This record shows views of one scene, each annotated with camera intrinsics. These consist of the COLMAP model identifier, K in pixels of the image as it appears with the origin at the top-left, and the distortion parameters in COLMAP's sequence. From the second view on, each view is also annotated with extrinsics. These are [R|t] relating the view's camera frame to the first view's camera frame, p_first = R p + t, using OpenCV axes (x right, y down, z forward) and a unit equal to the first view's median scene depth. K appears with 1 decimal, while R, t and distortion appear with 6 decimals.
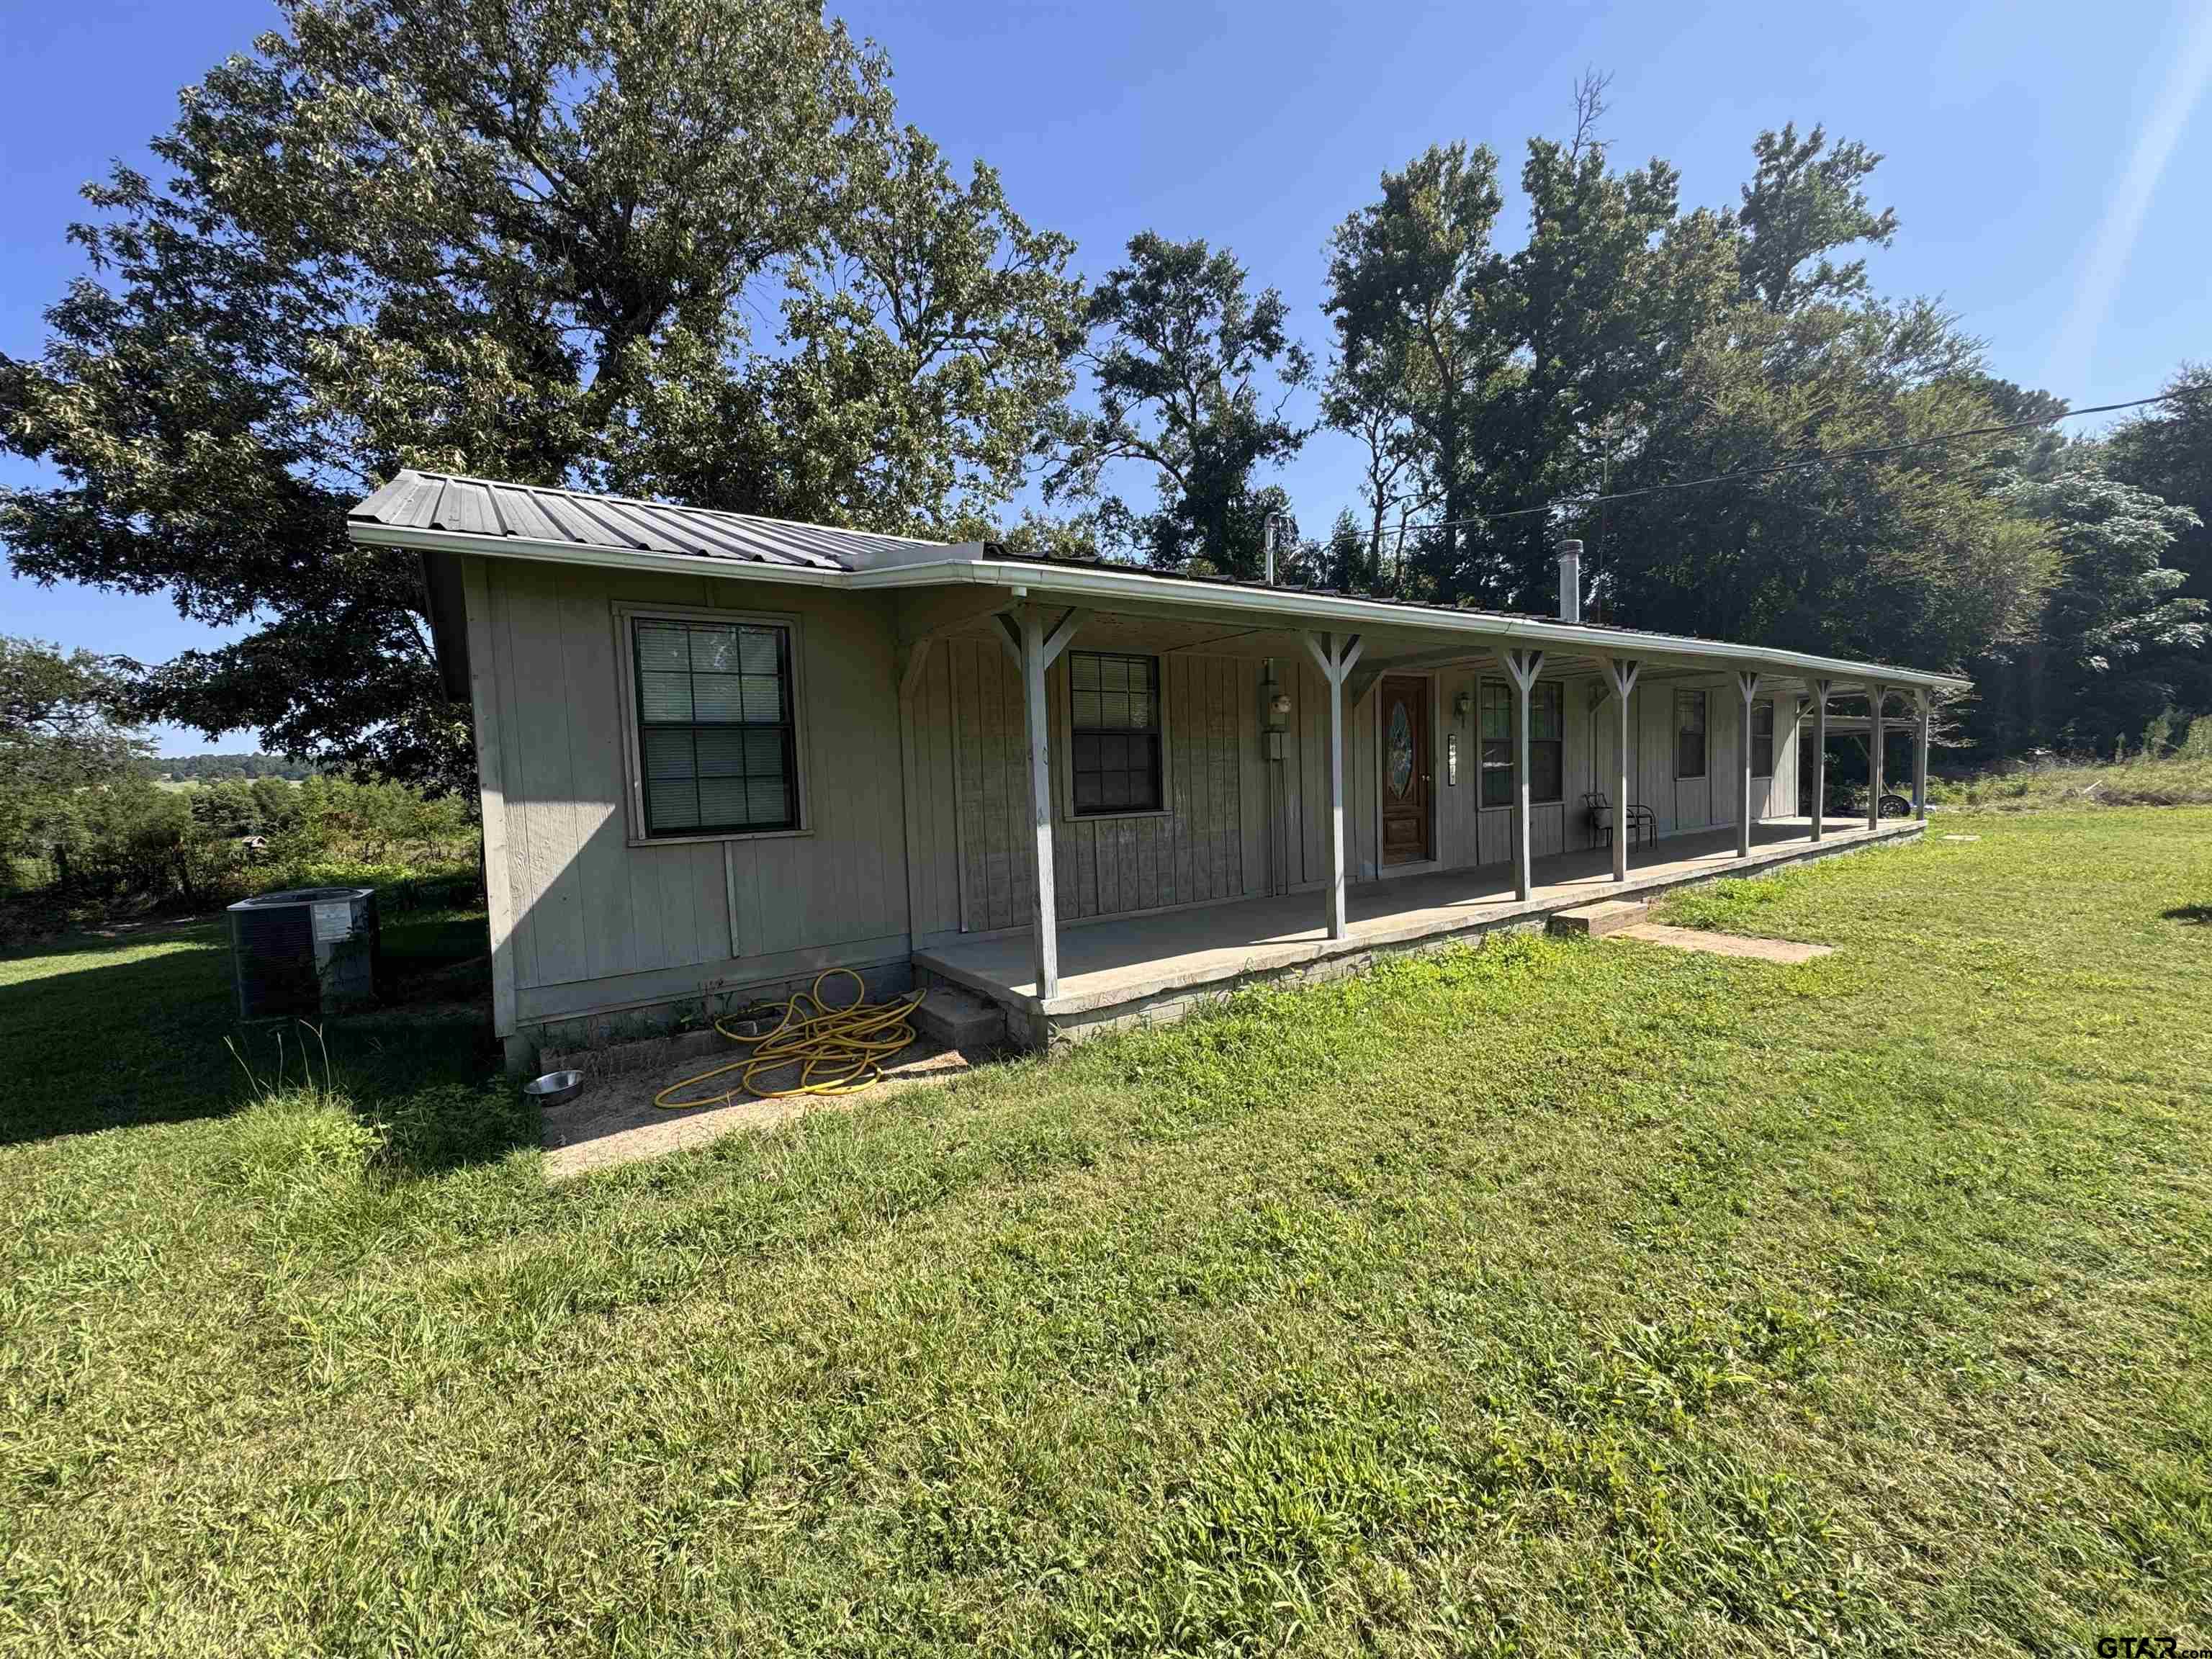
lens RADIAL K [[885.5, 0, 1106.0], [0, 885.5, 829.5], [0, 0, 1]] dist [-0.002027, -0.000111]
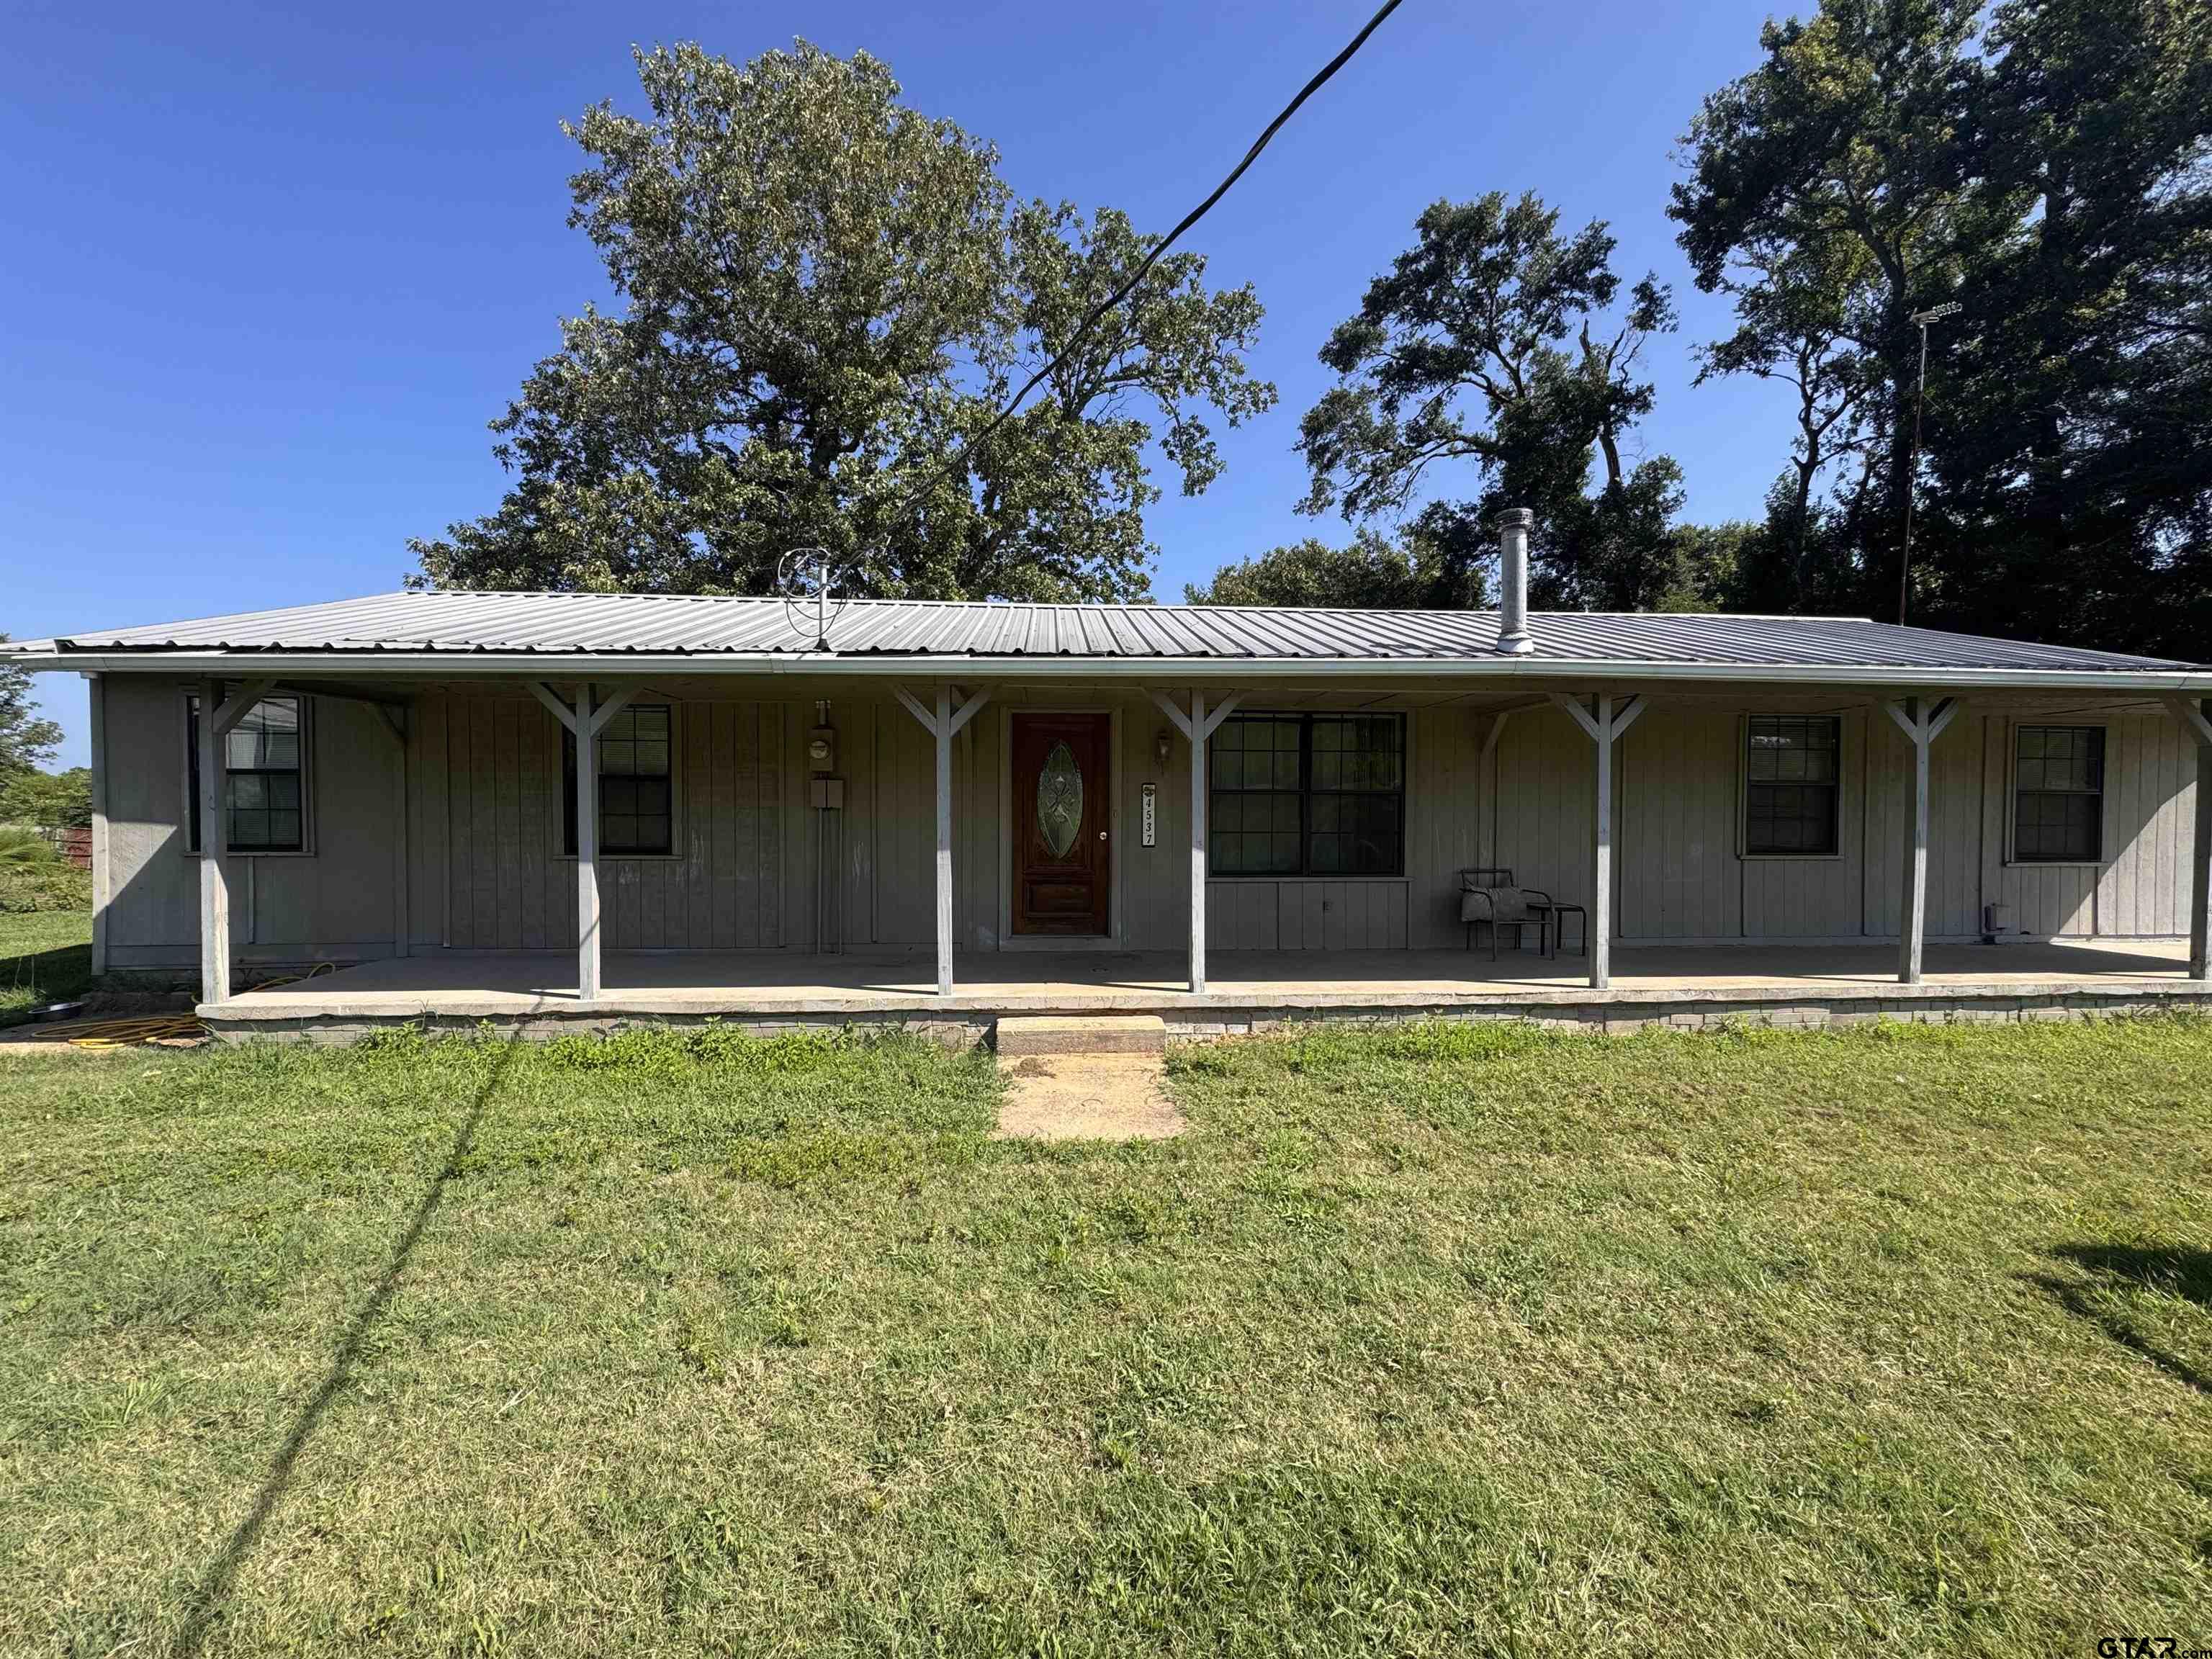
lens RADIAL K [[886.8, 0, 1101.6], [0, 886.8, 833.1], [0, 0, 1]] dist [-0.000977, -0.000377]
pose [[0.850337, 0.048245, -0.524022, 0.247290], [-0.062470, 0.998002, -0.009488, -0.016403], [0.522517, 0.040803, 0.851652, 0.093607]]
